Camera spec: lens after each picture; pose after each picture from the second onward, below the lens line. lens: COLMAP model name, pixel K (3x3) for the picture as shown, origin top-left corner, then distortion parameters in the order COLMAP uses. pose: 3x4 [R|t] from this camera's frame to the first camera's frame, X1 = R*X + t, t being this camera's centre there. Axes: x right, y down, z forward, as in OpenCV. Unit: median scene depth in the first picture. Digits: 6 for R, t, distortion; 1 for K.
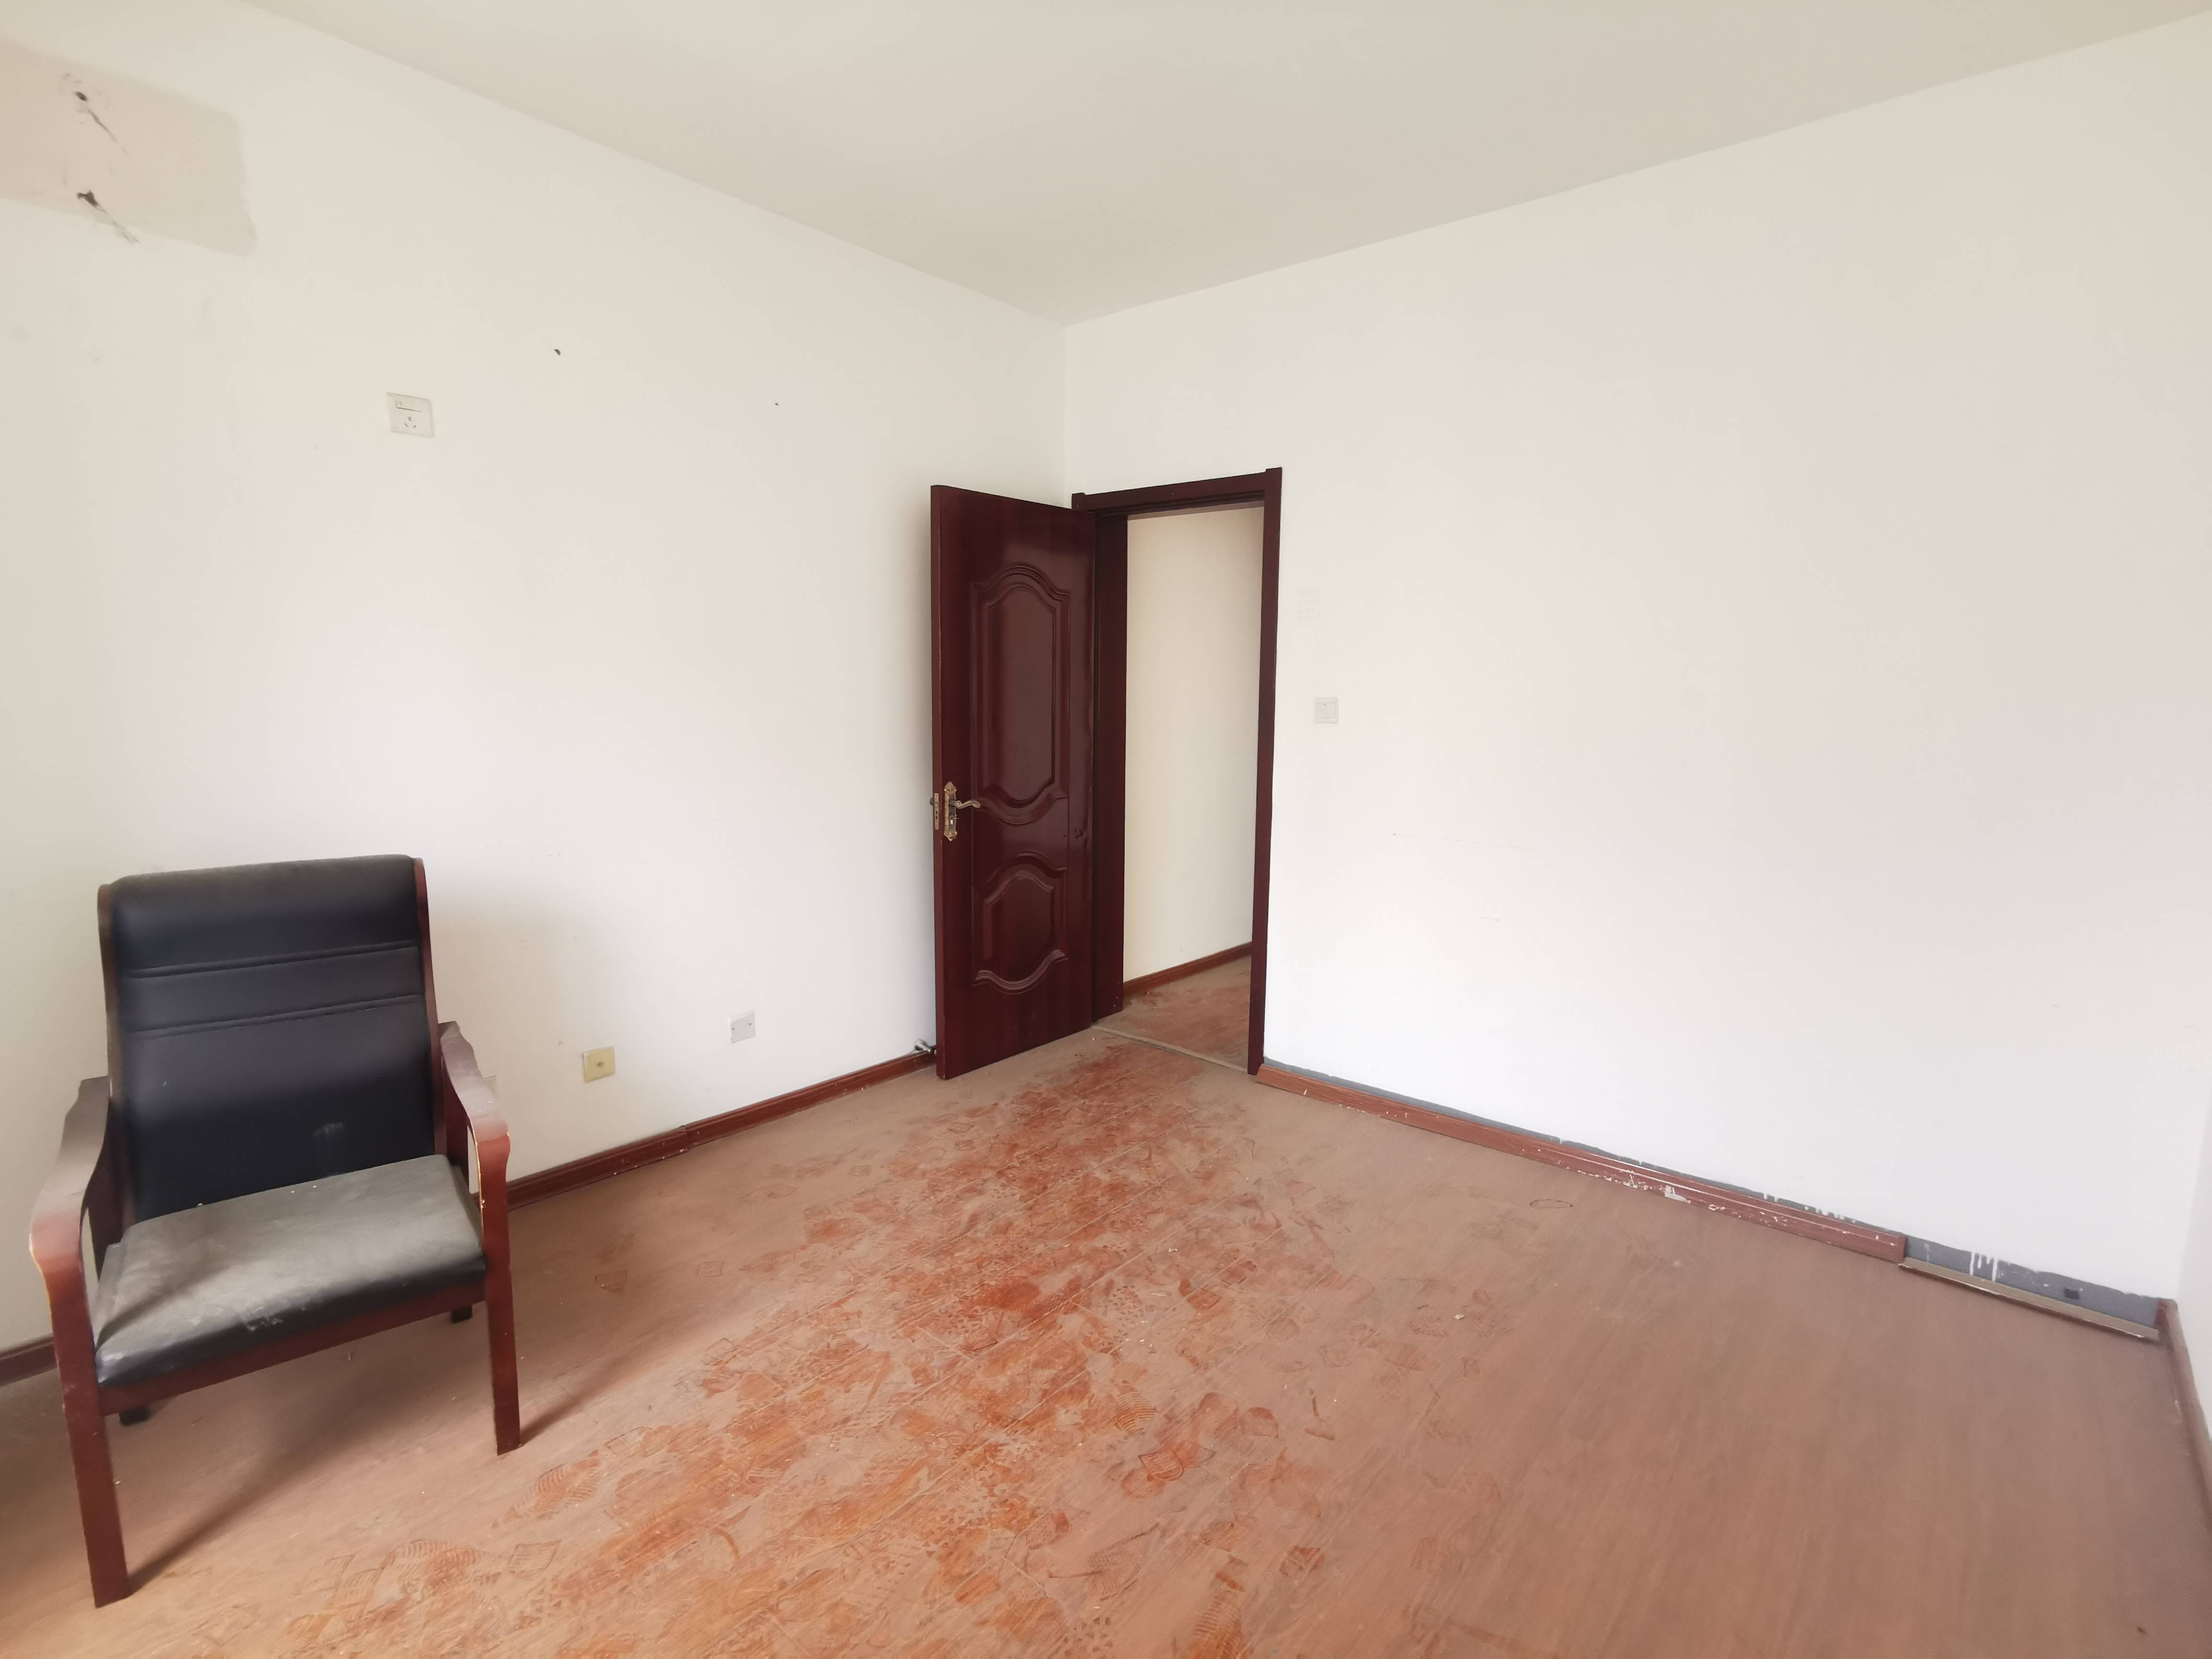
lens RADIAL K [[1073.6, 0, 1104.9], [0, 1073.6, 830.7], [0, 0, 1]] dist [-0.000312, 0.000057]
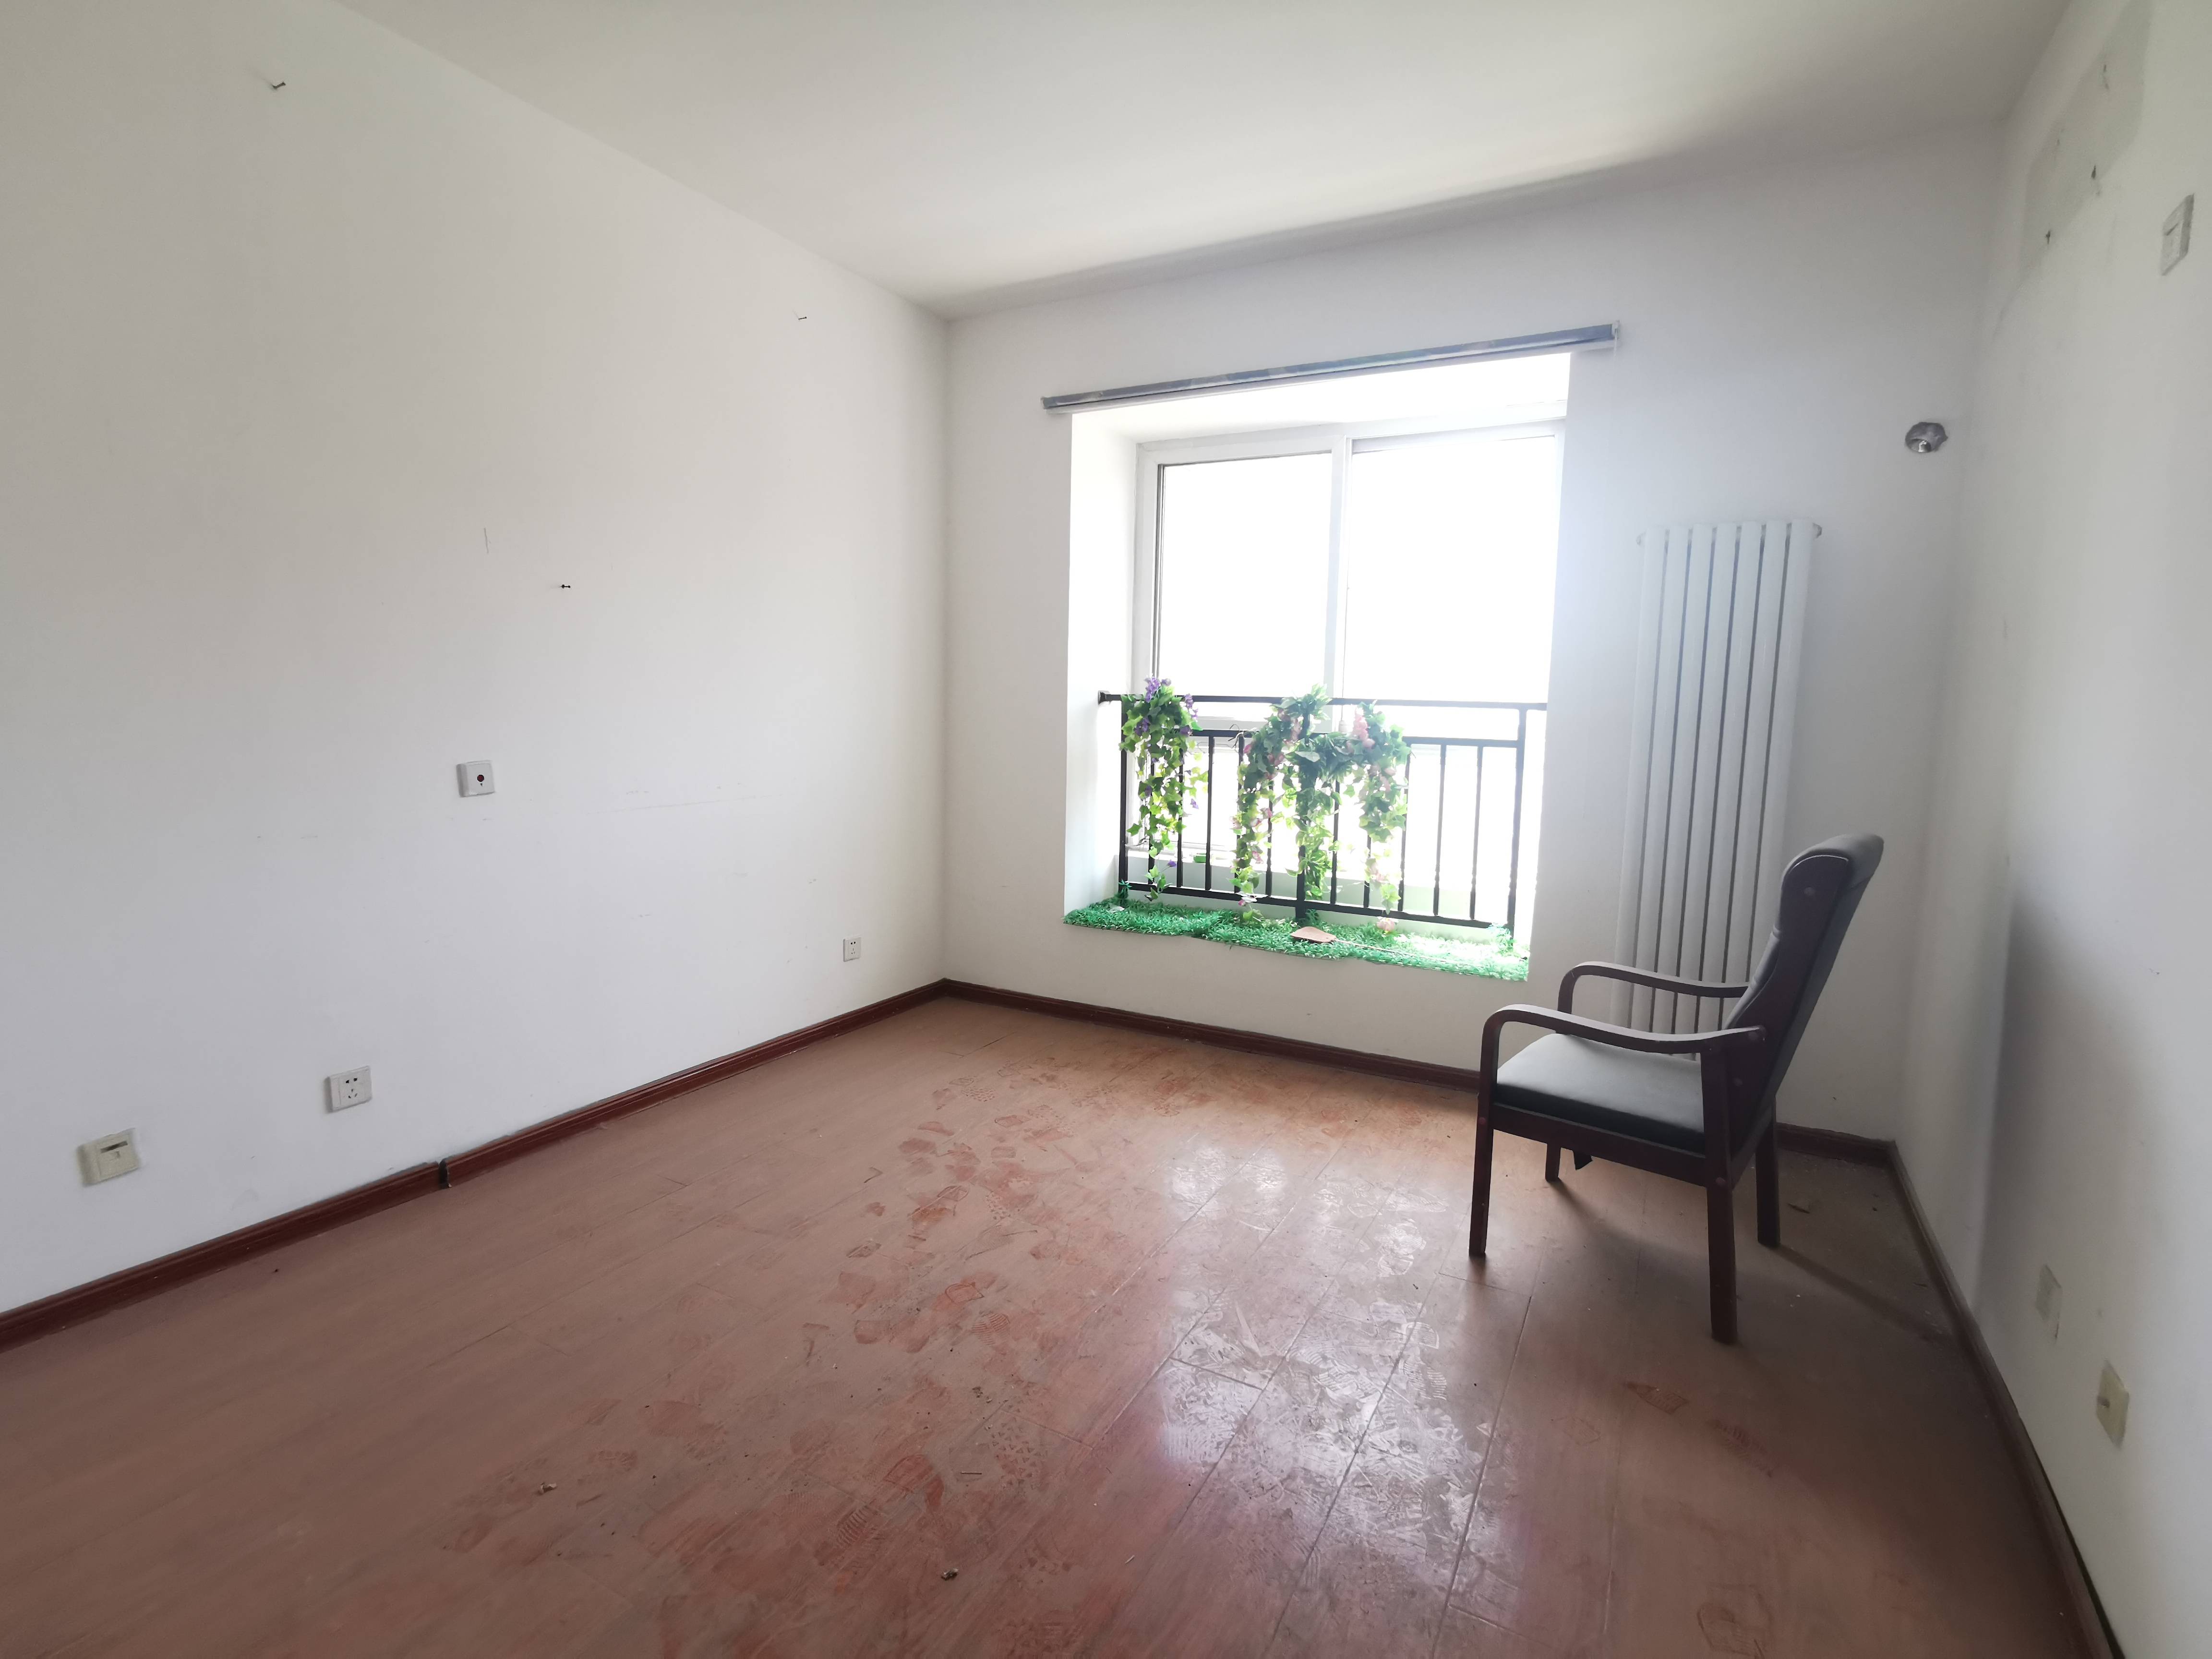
lens RADIAL K [[1073.6, 0, 1108.1], [0, 1073.6, 830.3], [0, 0, 1]] dist [-0.000312, 0.000057]
pose [[-0.979914, -0.004081, -0.199381, 0.124879], [-0.055001, 0.966544, 0.250535, -0.194573], [0.191688, 0.256469, -0.947354, 1.866547]]
